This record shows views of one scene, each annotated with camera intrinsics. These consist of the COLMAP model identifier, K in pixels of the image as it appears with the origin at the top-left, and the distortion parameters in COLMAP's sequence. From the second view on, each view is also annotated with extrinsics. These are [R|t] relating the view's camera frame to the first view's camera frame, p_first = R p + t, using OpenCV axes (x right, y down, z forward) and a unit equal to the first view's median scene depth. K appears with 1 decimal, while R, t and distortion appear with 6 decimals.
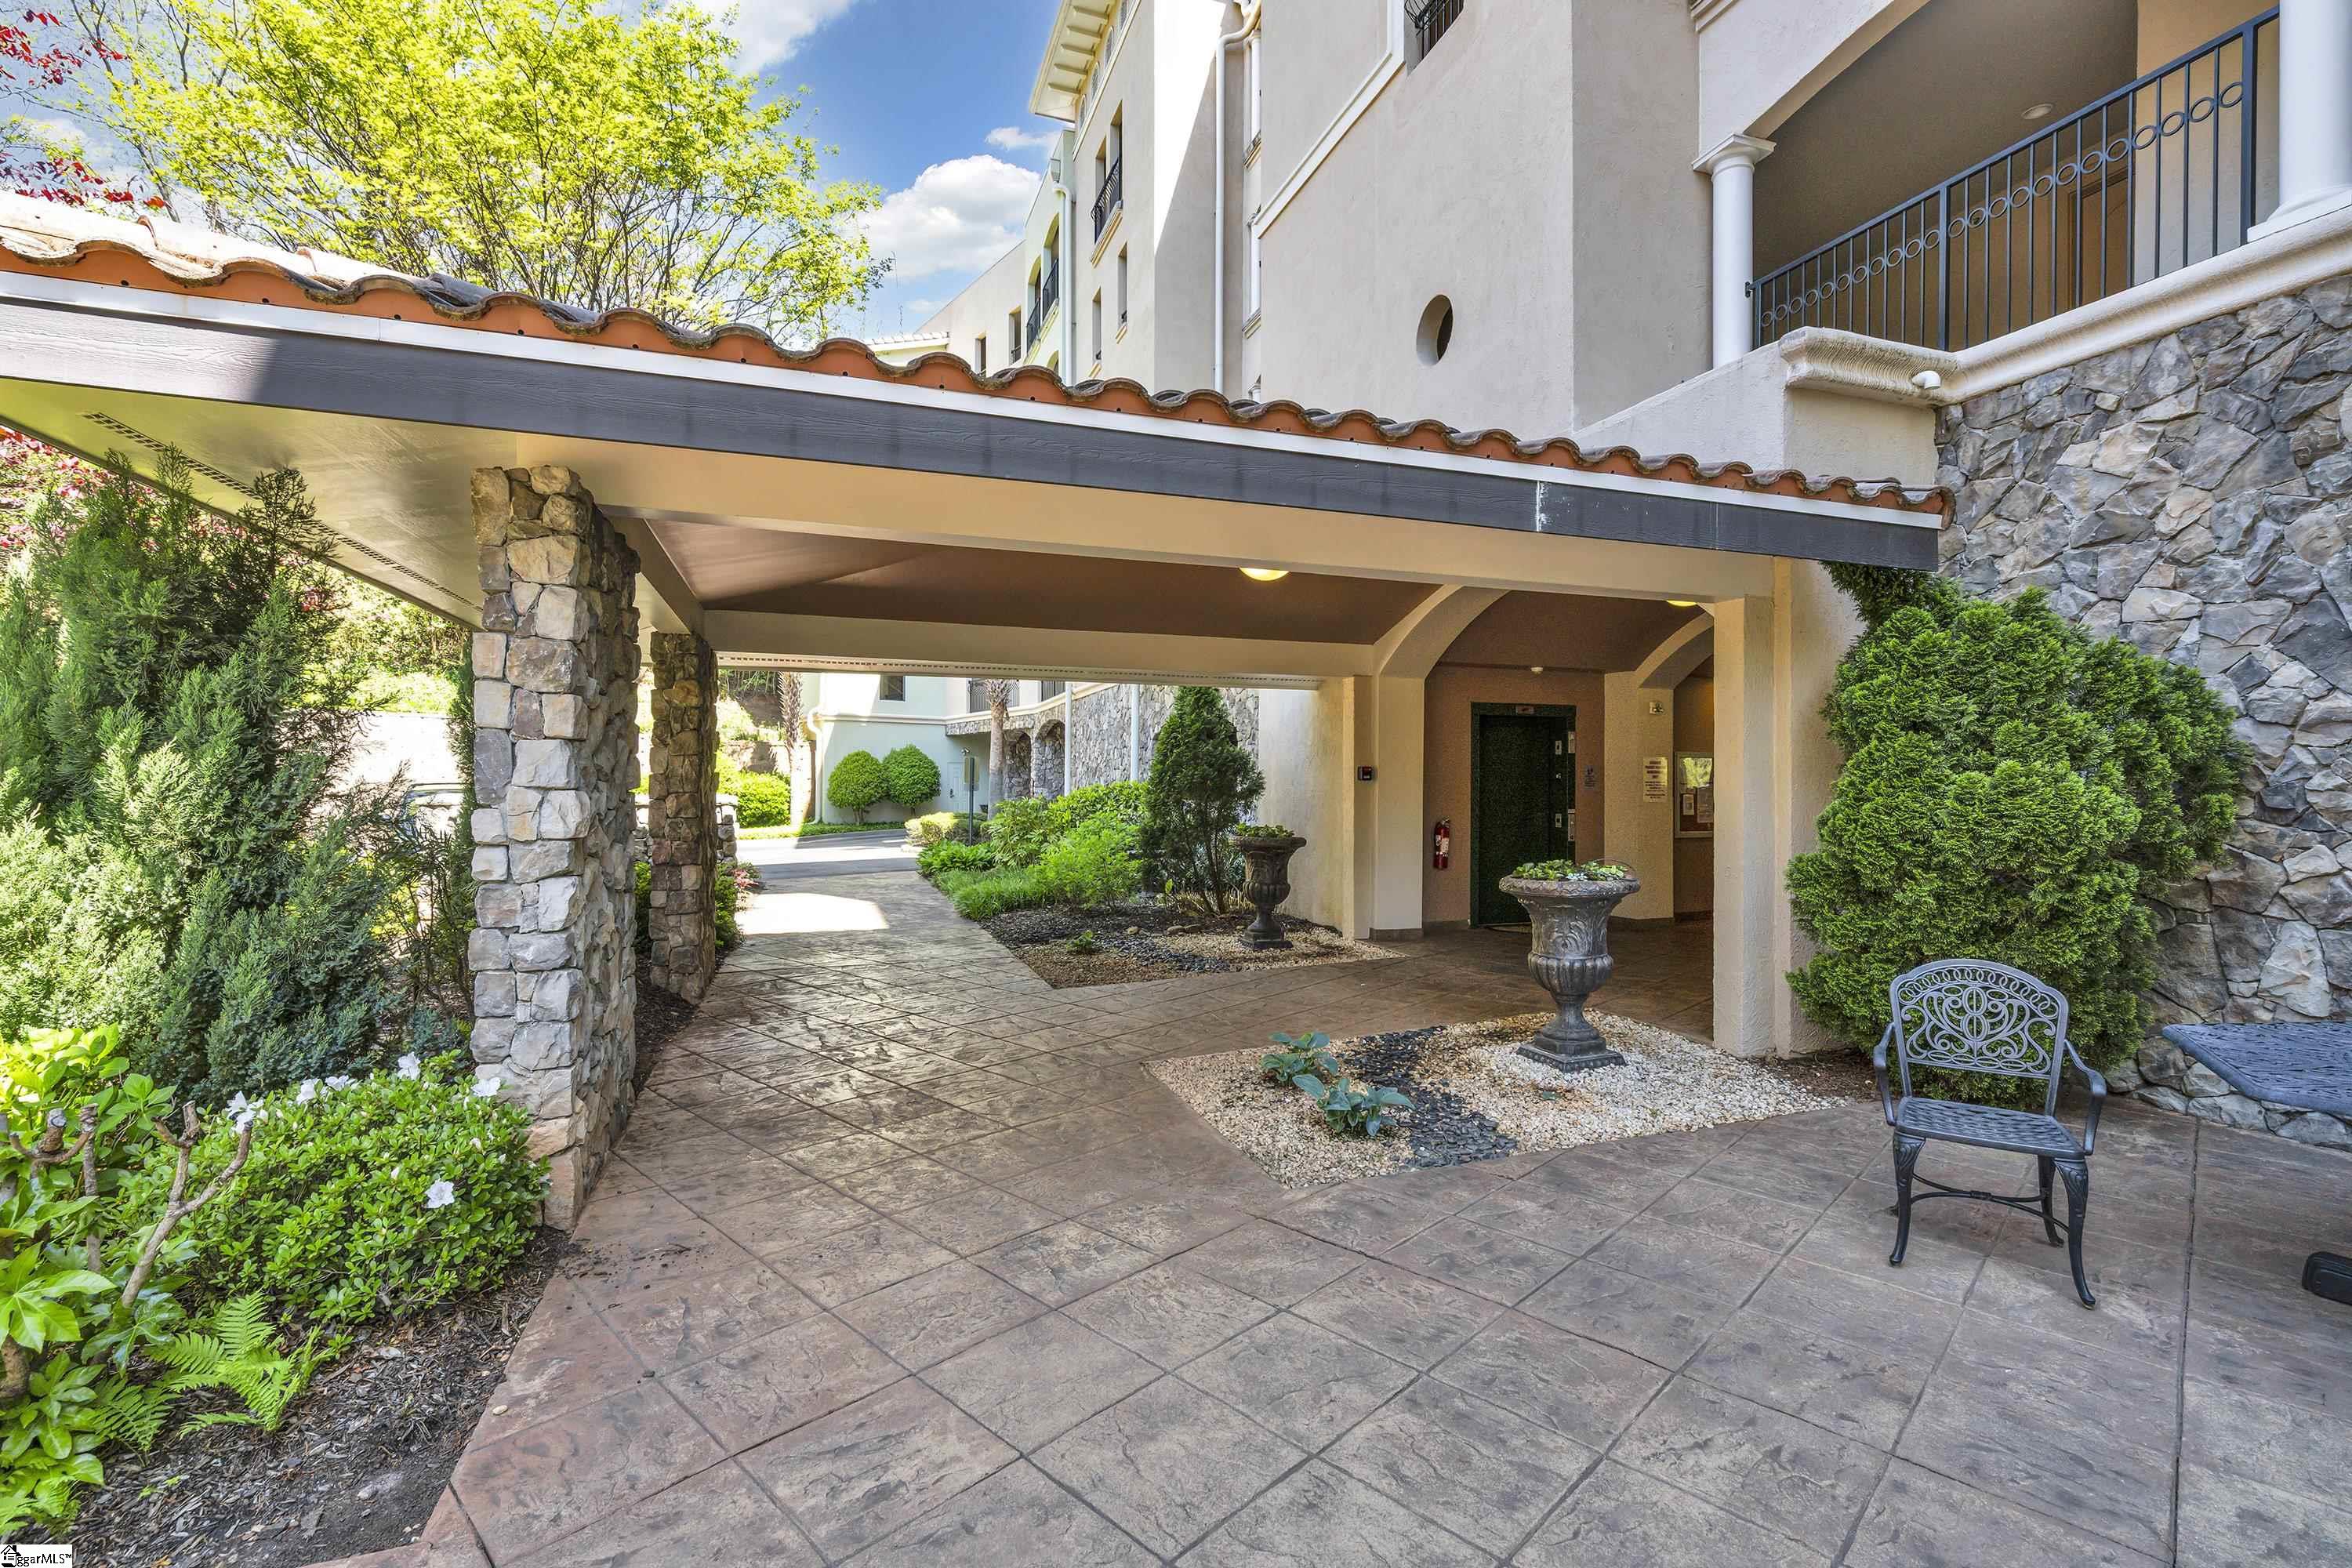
lens RADIAL K [[1058.8, 0, 1176.0], [0, 1058.8, 784.0], [0, 0, 1]] dist [-0.001547, 0.000549]
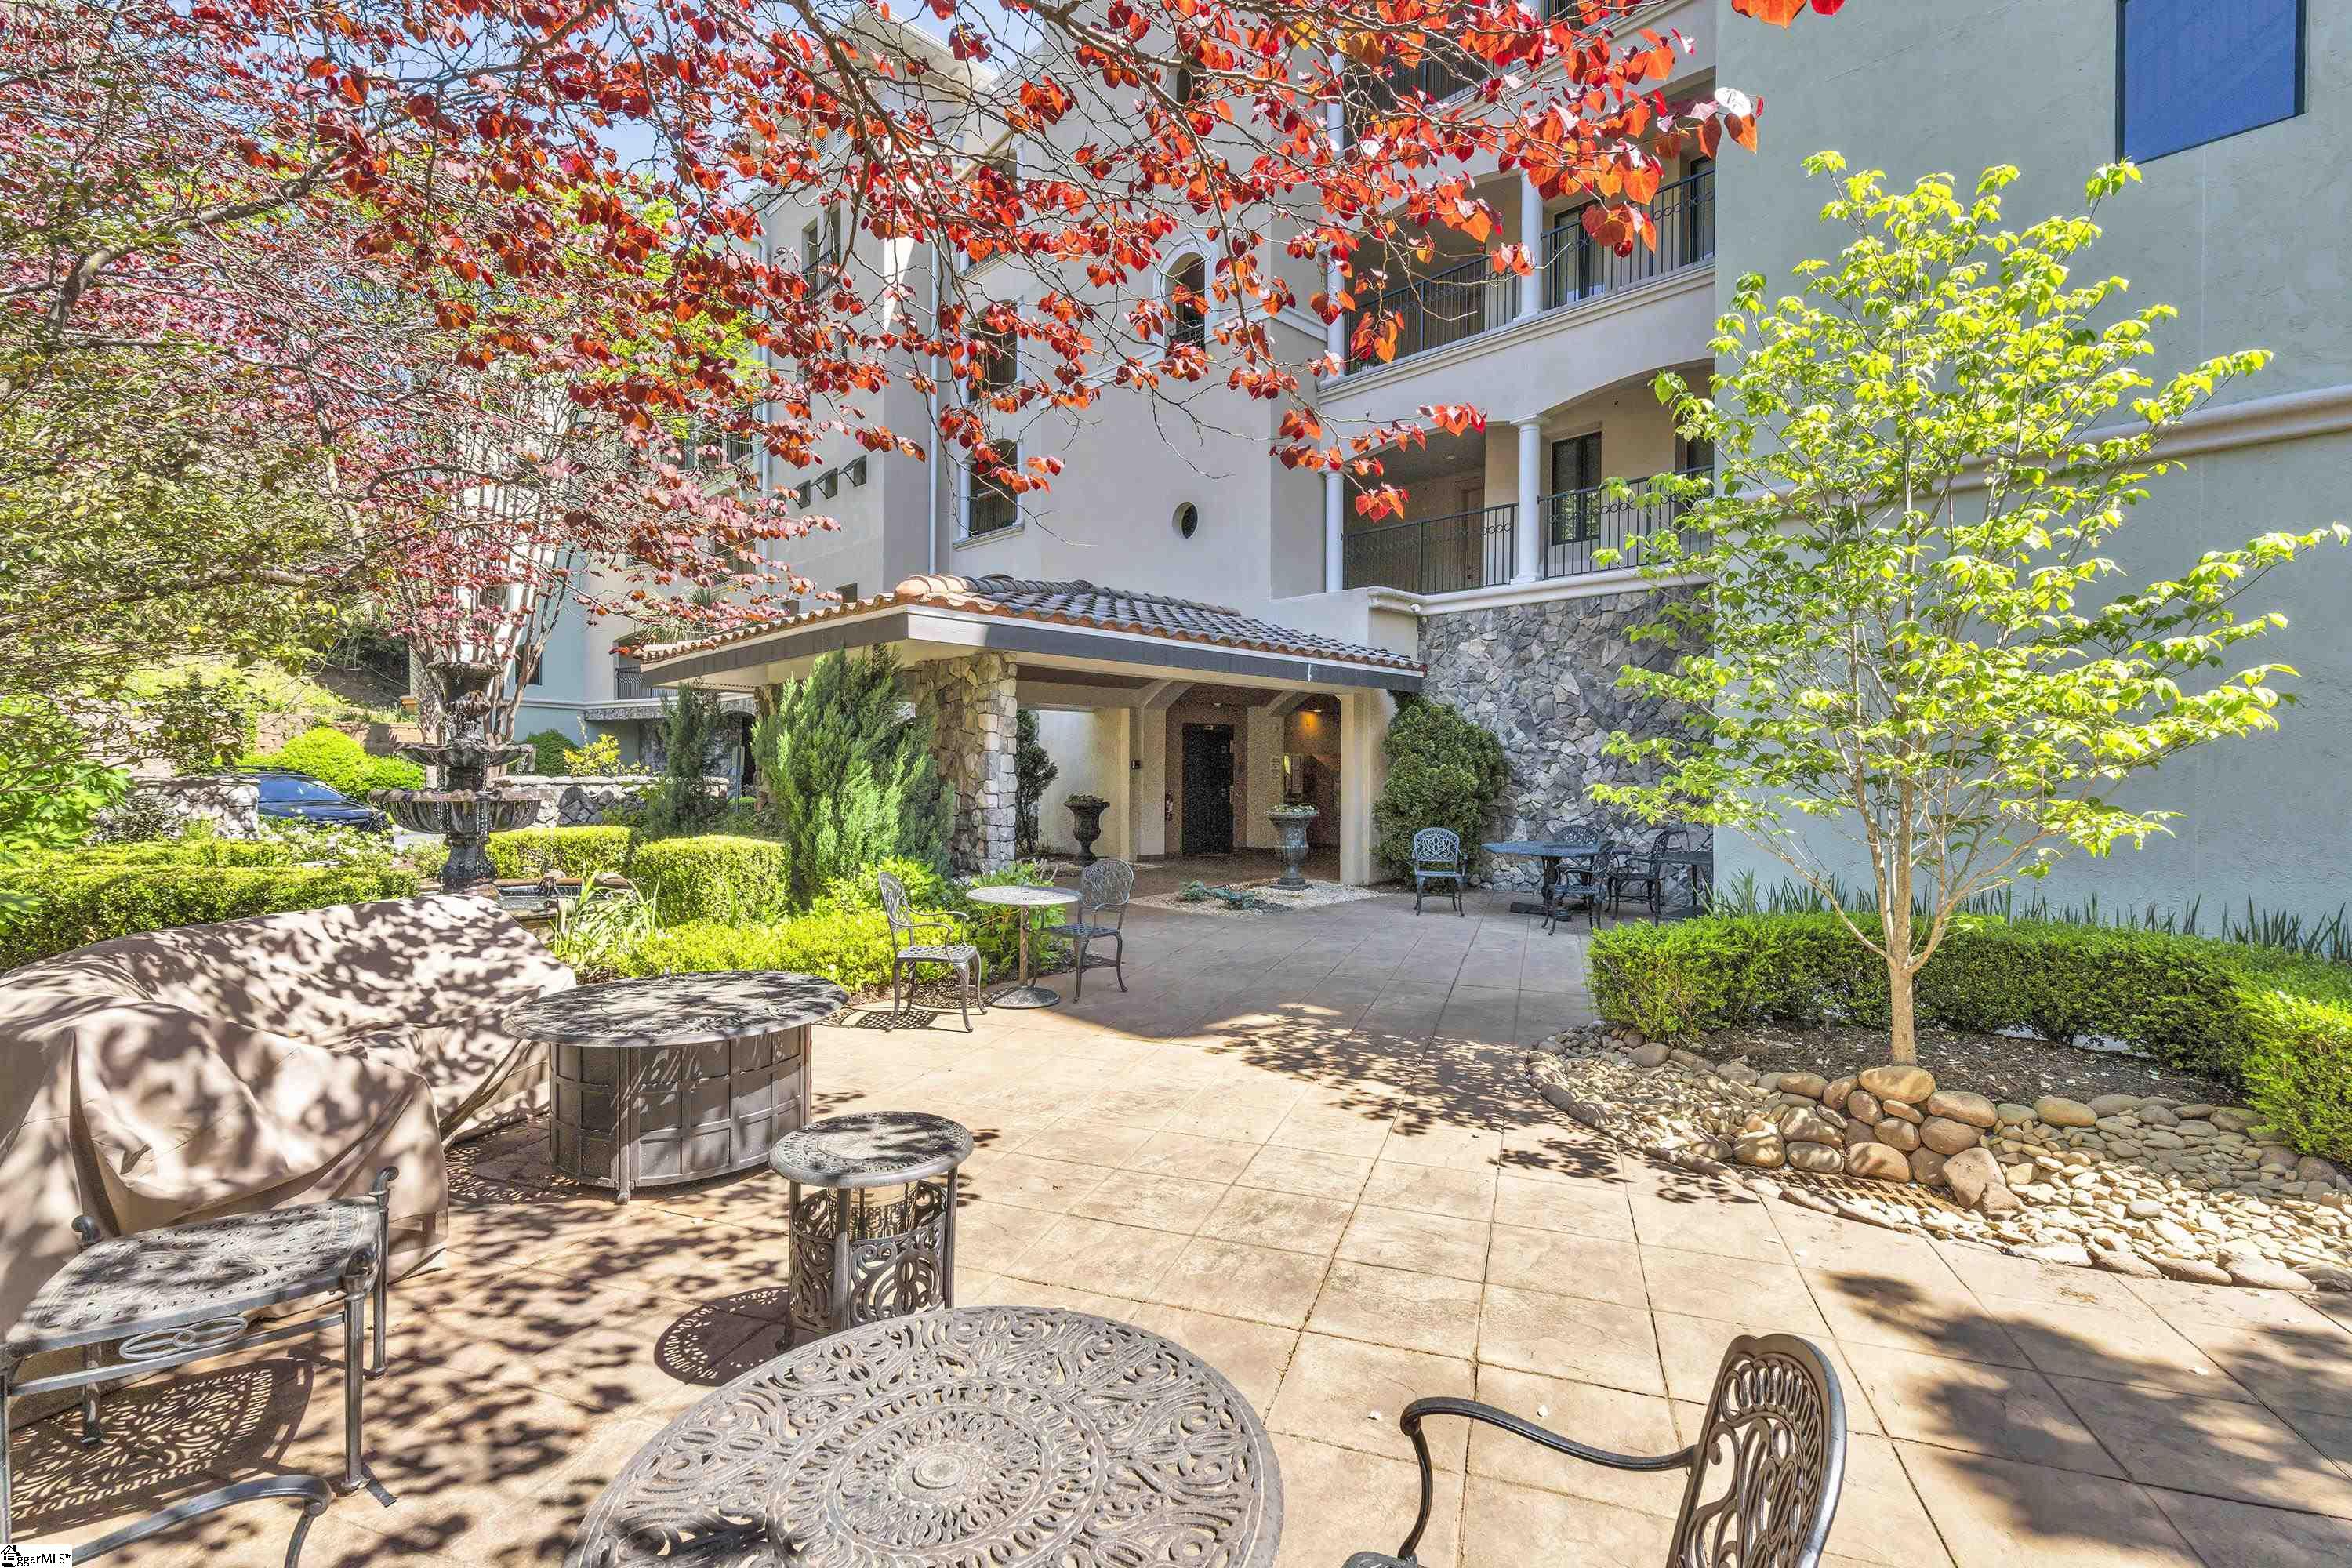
lens RADIAL K [[1058.8, 0, 1176.0], [0, 1058.8, 784.0], [0, 0, 1]] dist [-0.001547, 0.000549]
pose [[0.907869, -0.003502, 0.419239, -0.484653], [-0.001977, 0.999918, 0.012634, -0.000994], [-0.419249, -0.012299, 0.907788, -0.587671]]
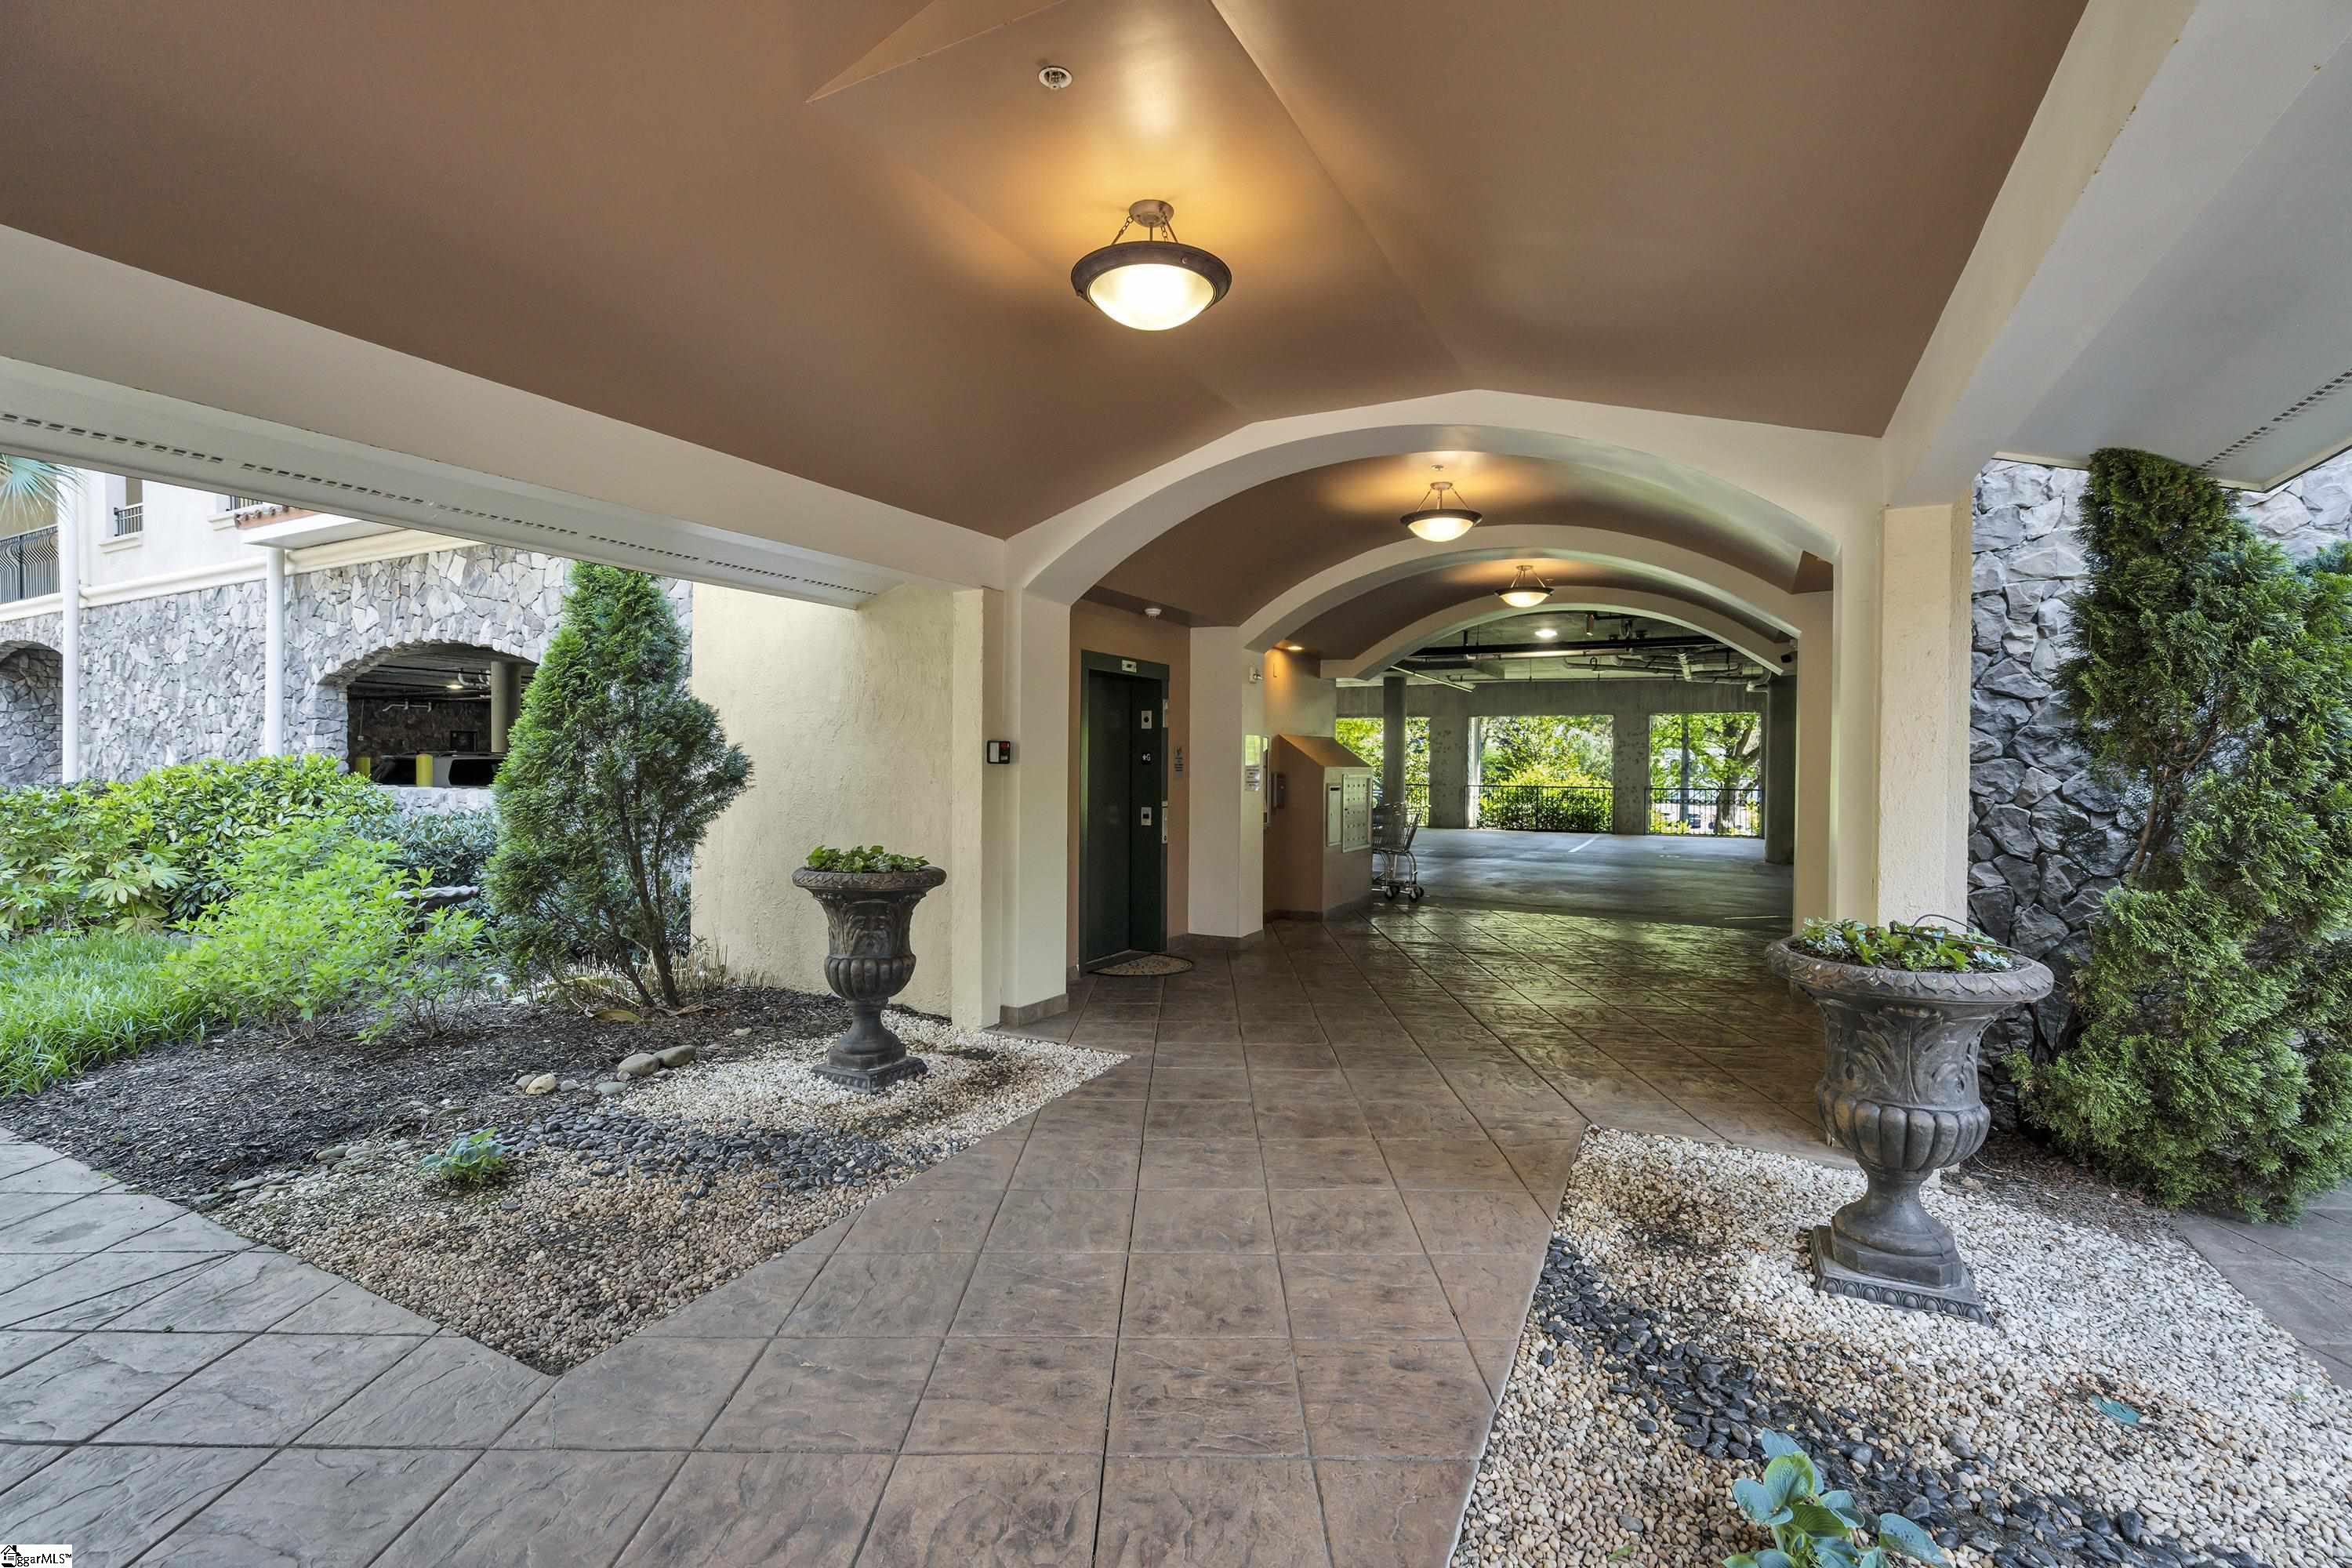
lens RADIAL K [[1058.8, 0, 1176.0], [0, 1058.8, 784.0], [0, 0, 1]] dist [-0.001547, 0.000549]
pose [[0.727731, -0.010511, 0.685782, -0.162623], [-0.007538, 0.999700, 0.023322, -0.007253], [-0.685821, -0.022142, 0.727433, 0.497000]]
